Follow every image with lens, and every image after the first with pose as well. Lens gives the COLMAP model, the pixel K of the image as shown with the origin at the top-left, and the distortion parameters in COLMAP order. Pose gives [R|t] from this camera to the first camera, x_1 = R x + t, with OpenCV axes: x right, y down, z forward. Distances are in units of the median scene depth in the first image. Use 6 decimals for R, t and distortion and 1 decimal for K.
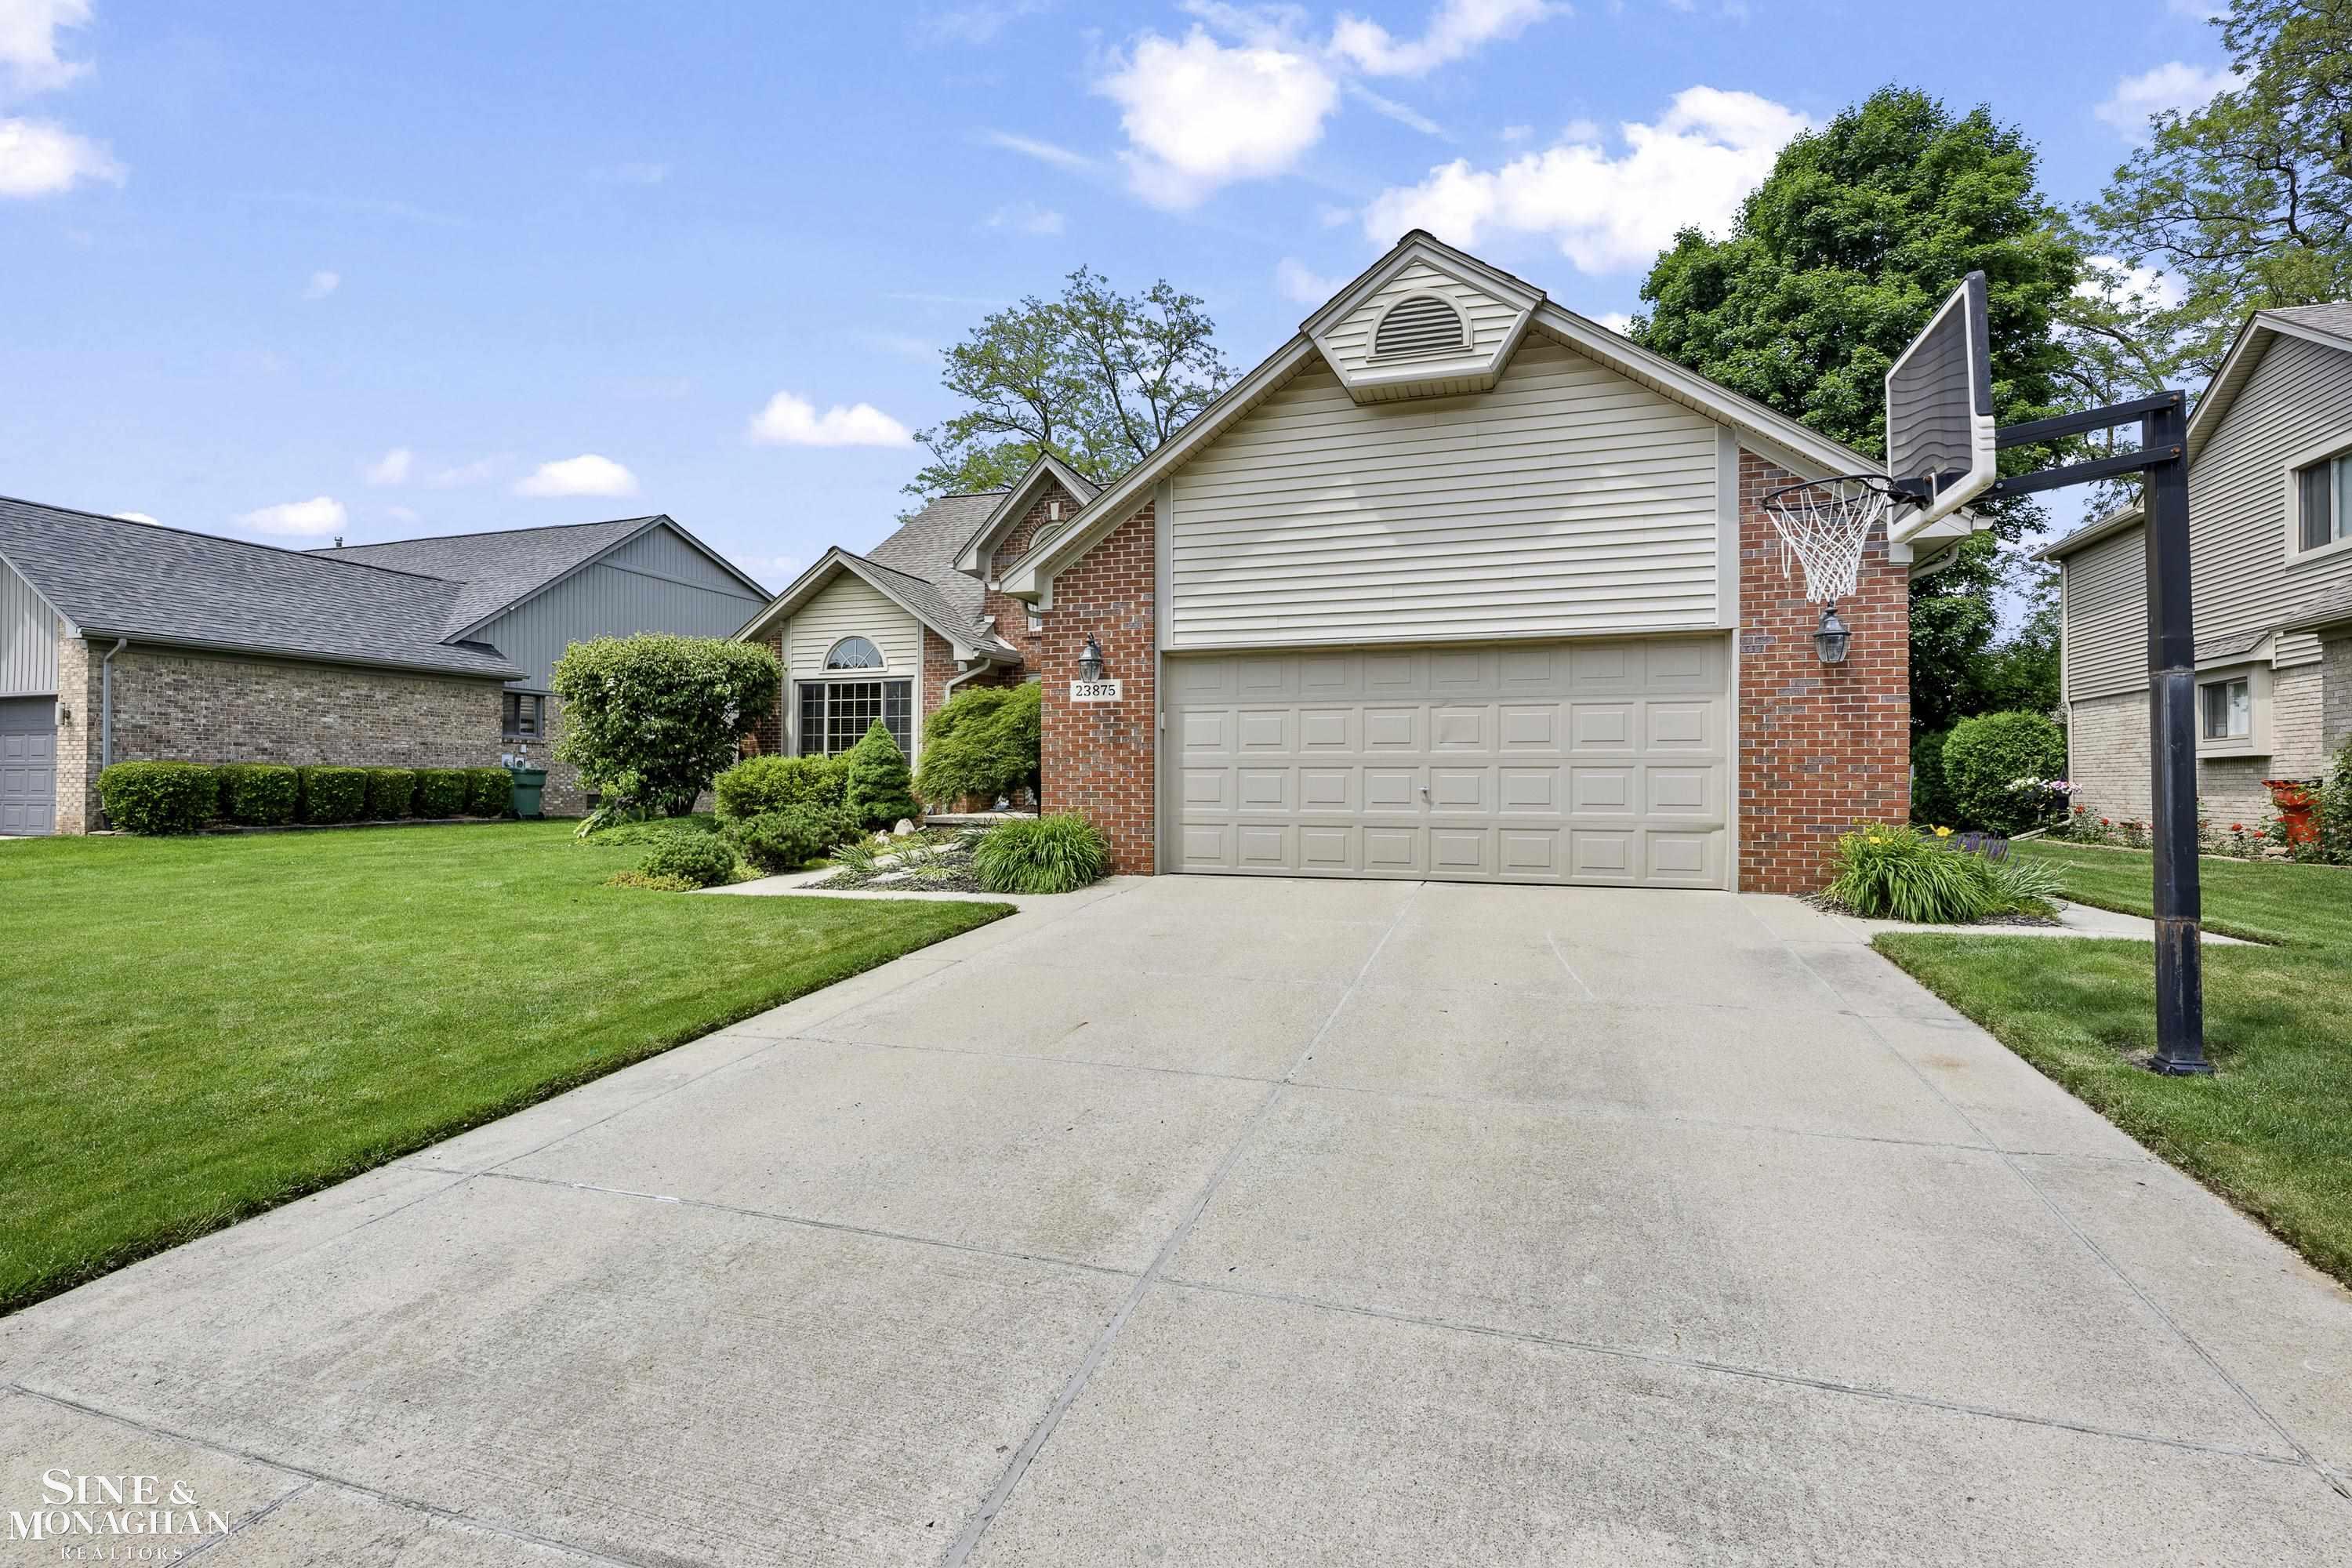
lens RADIAL K [[1080.6, 0, 1176.0], [0, 1080.6, 784.0], [0, 0, 1]] dist [0.000949, -0.000236]
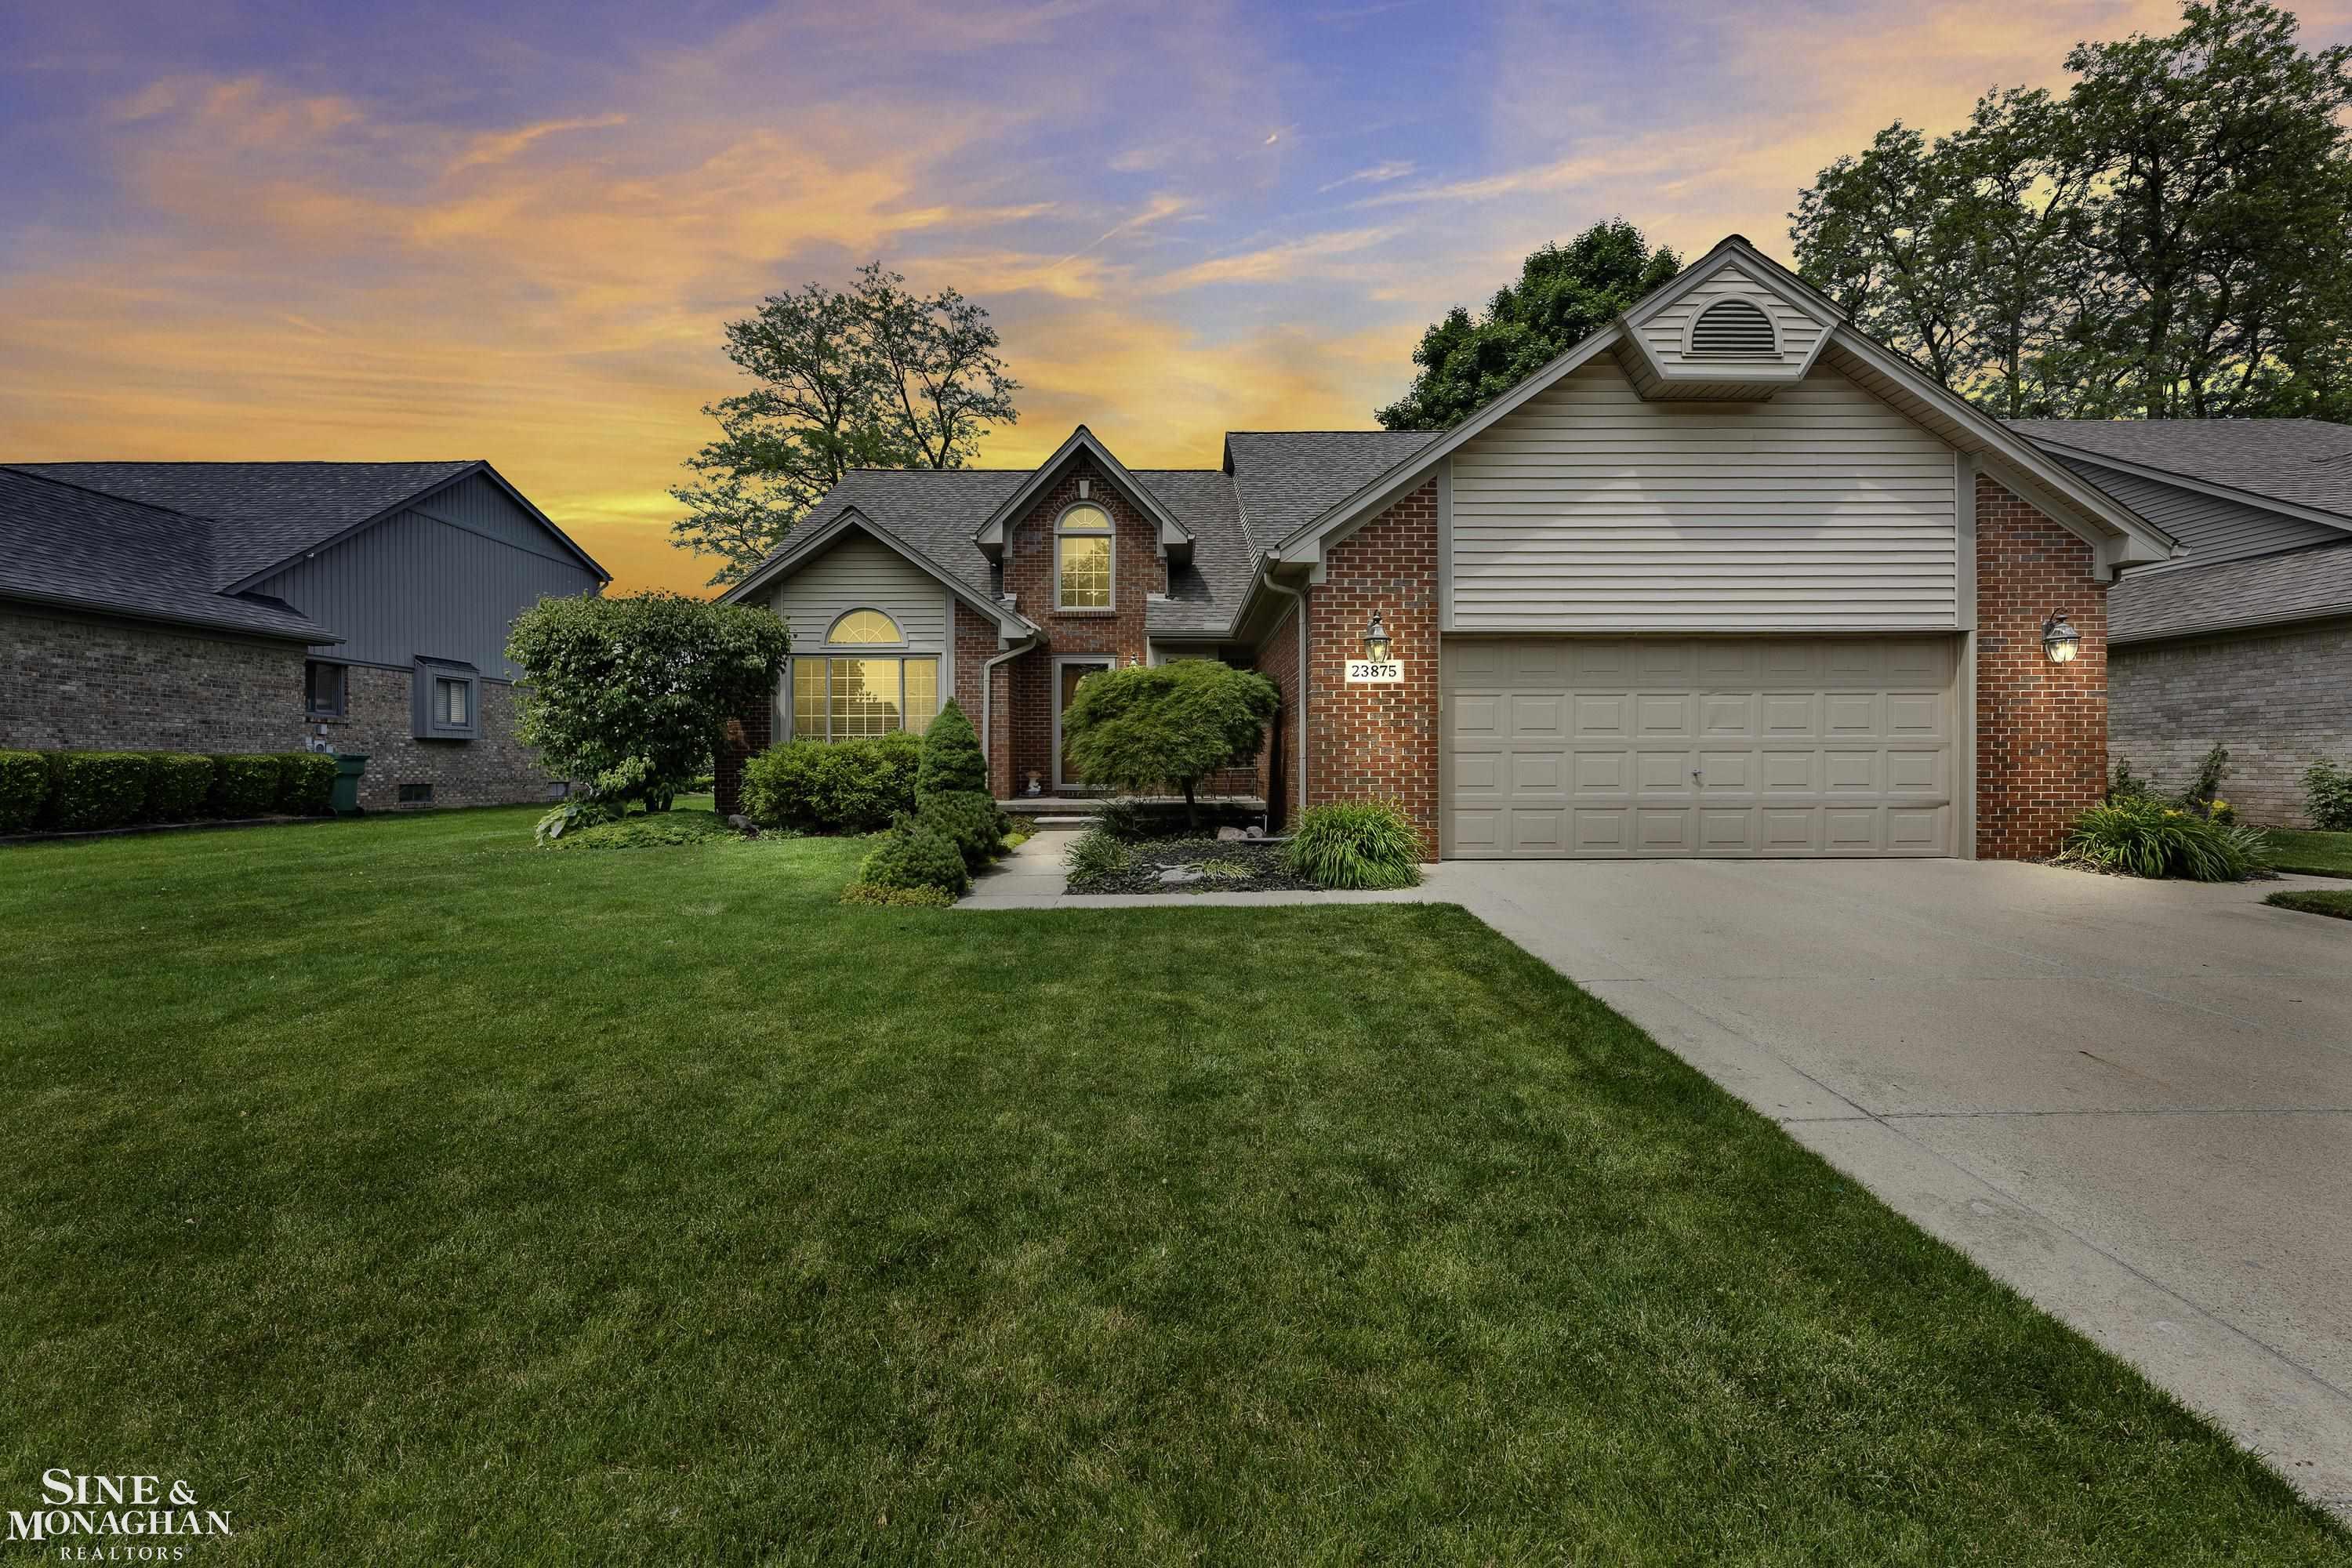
lens RADIAL K [[943.2, 0, 1170.4], [0, 943.2, 777.5], [0, 0, 1]] dist [0.000395, 0.000043]
pose [[0.946257, -0.009643, 0.323271, -0.365745], [0.005798, 0.999901, 0.012855, -0.003119], [-0.323363, -0.010290, 0.946219, 0.192044]]
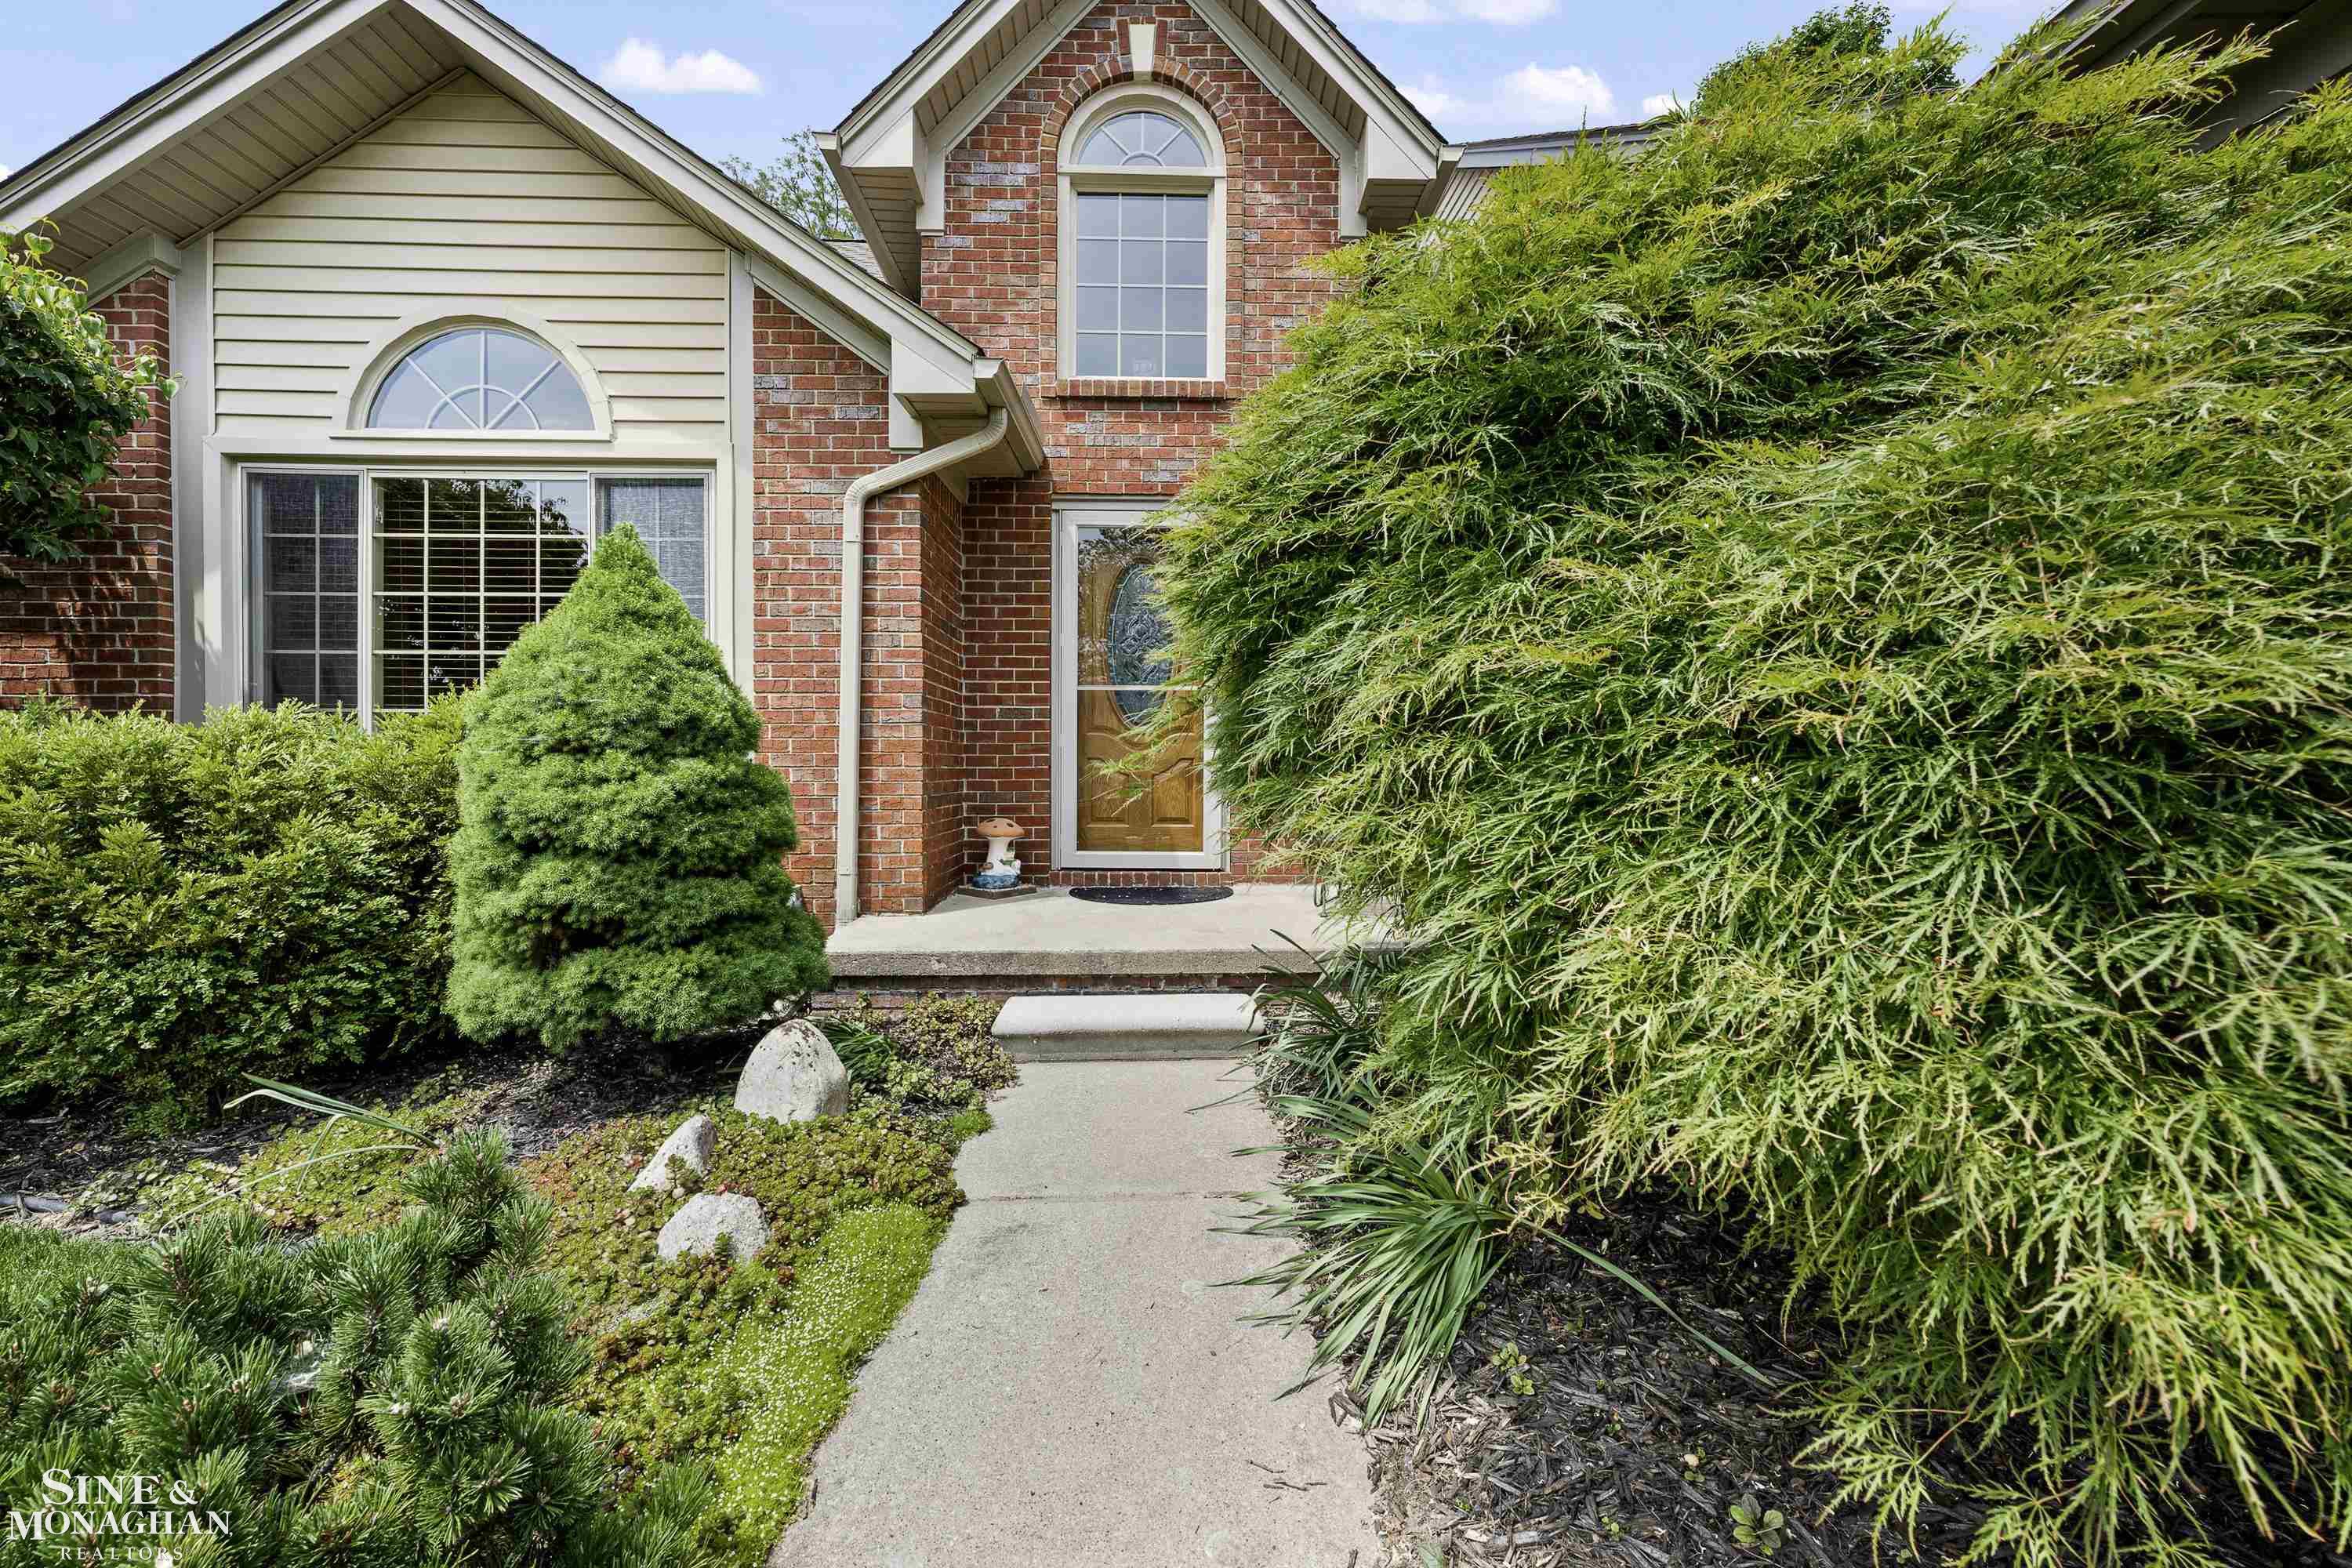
lens RADIAL K [[930.5, 0, 1177.5], [0, 930.5, 805.1], [0, 0, 1]] dist [-0.000739, 0.000018]
pose [[0.937644, -0.010606, 0.347435, -0.243259], [-0.000604, 0.999483, 0.032140, -0.014494], [-0.347596, -0.030345, 0.937153, 0.810334]]
